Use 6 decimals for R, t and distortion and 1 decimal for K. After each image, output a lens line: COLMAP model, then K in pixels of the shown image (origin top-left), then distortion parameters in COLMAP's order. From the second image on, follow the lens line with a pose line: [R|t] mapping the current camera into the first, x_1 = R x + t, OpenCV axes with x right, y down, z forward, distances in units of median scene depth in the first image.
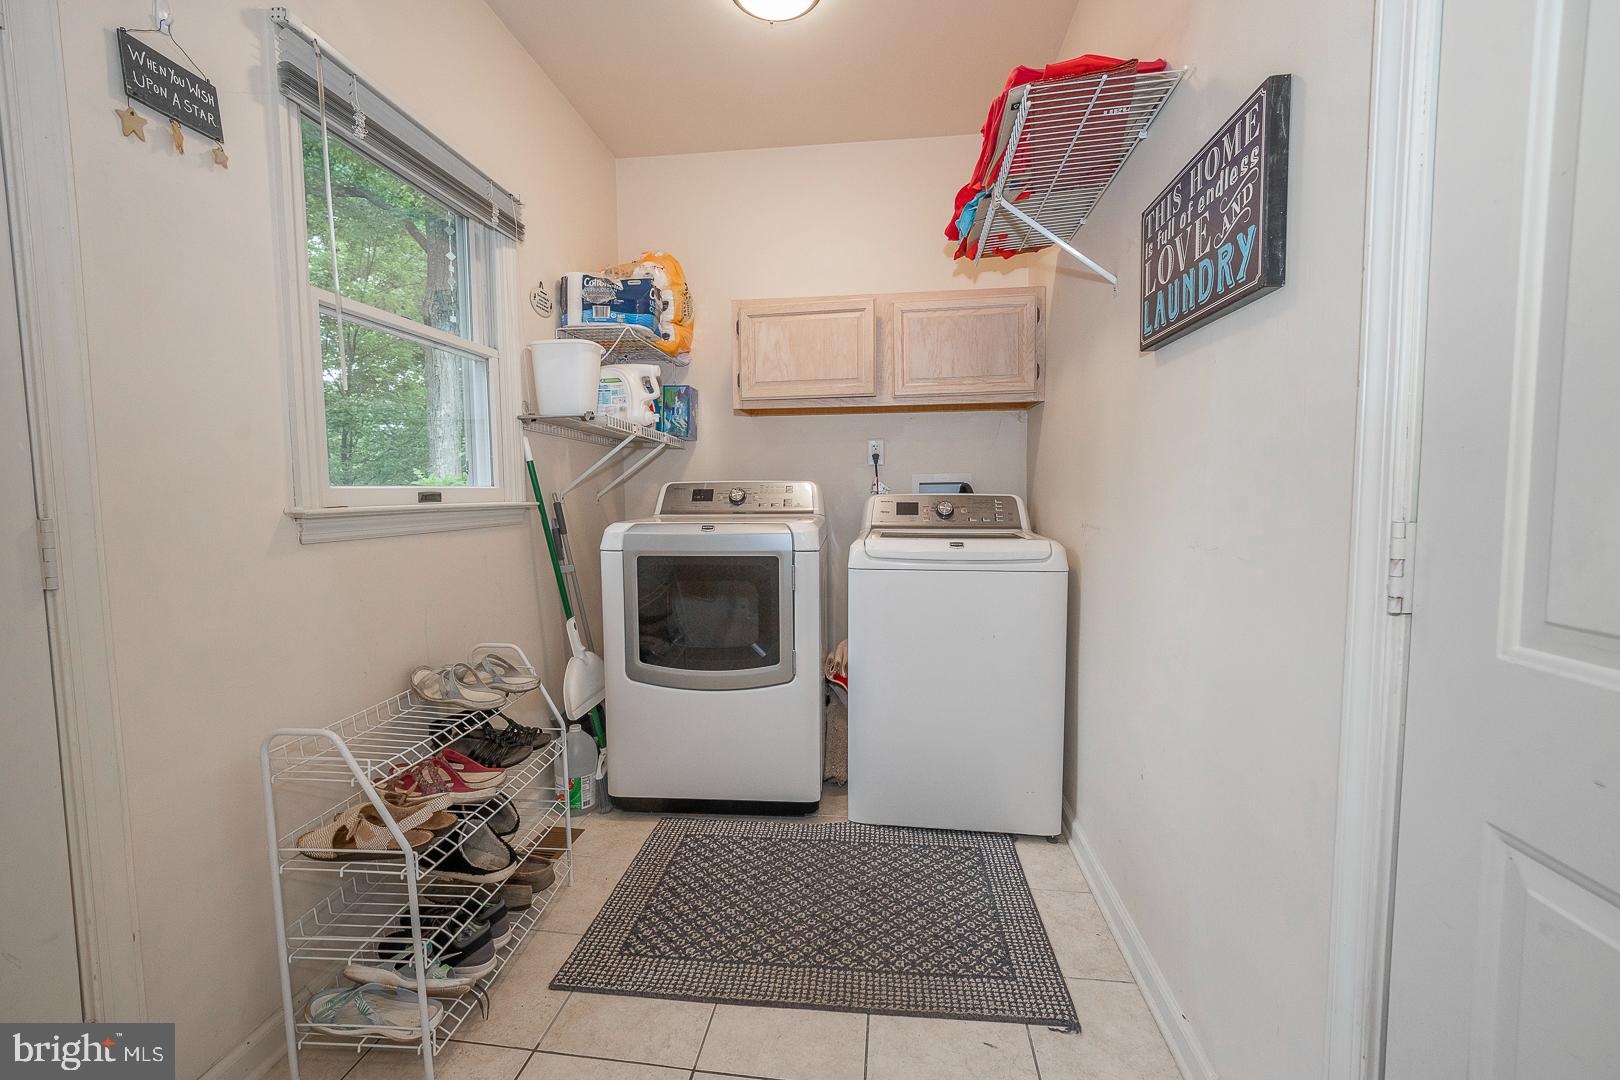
lens RADIAL K [[654.0, 0, 806.5], [0, 654.0, 537.0], [0, 0, 1]] dist [-0.000728, -0.000020]
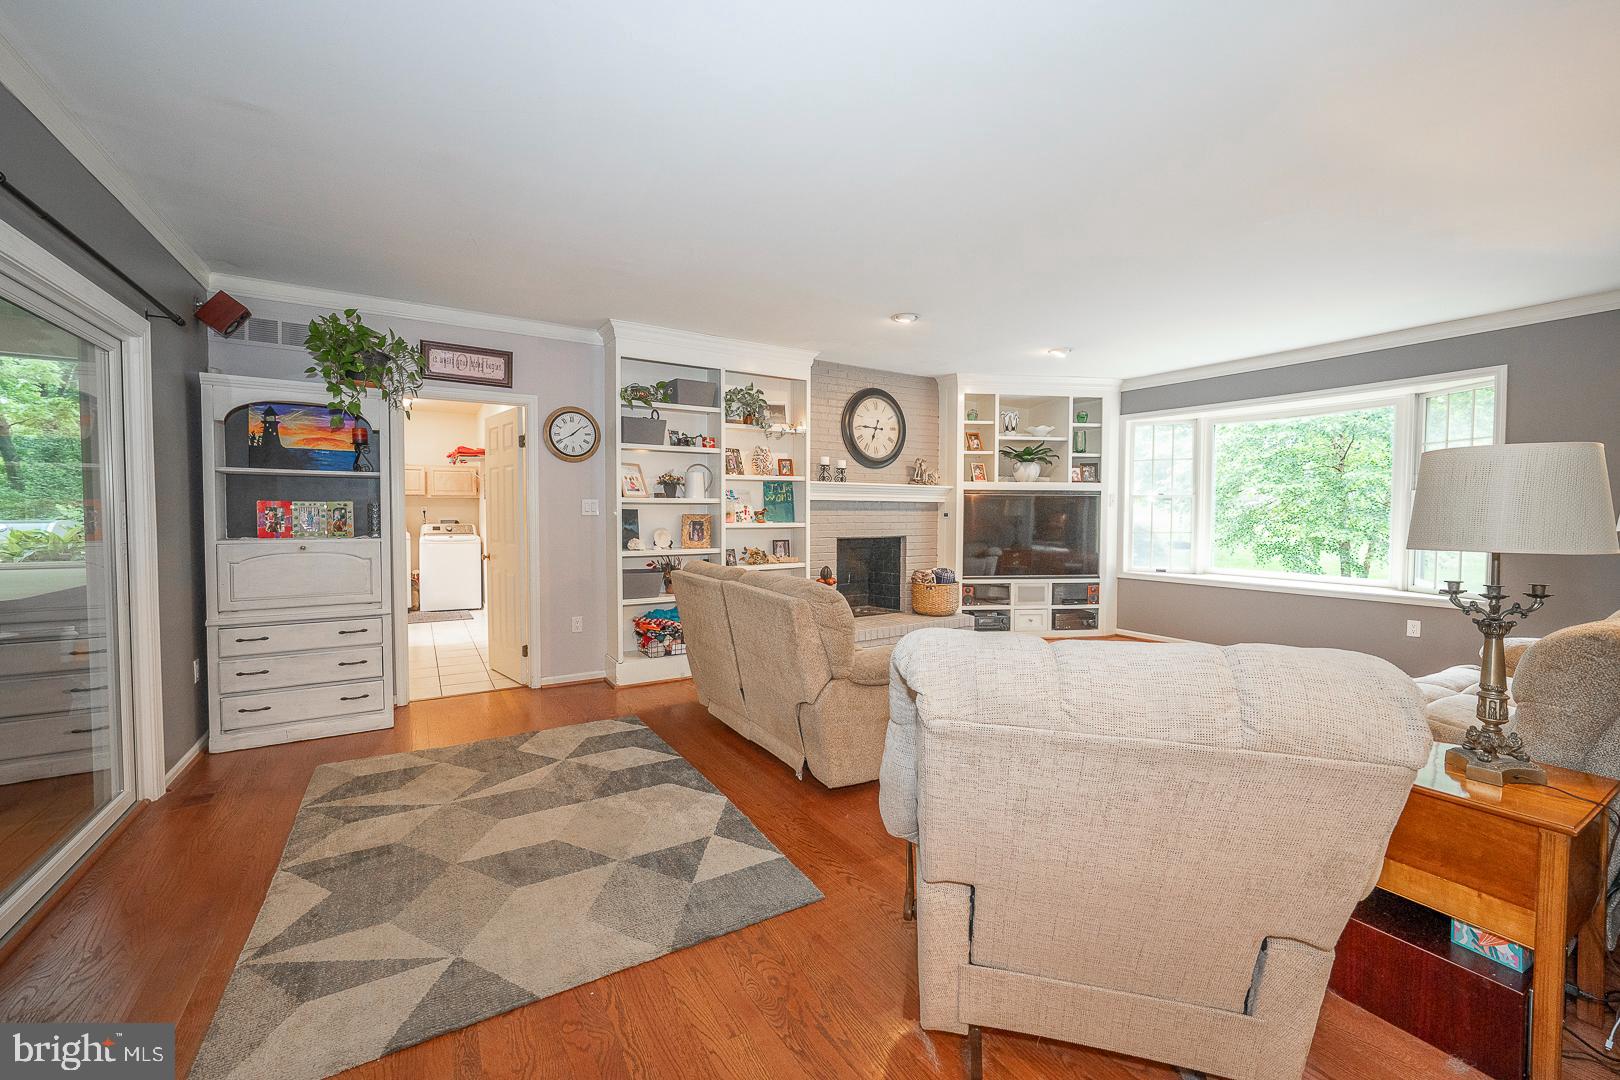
lens RADIAL K [[654.0, 0, 807.3], [0, 654.0, 535.1], [0, 0, 1]] dist [-0.000728, -0.000020]
pose [[0.780209, -0.008376, 0.625462, -0.474339], [0.036198, 0.998839, -0.031778, 0.171817], [-0.624470, 0.047434, 0.779607, -2.890788]]
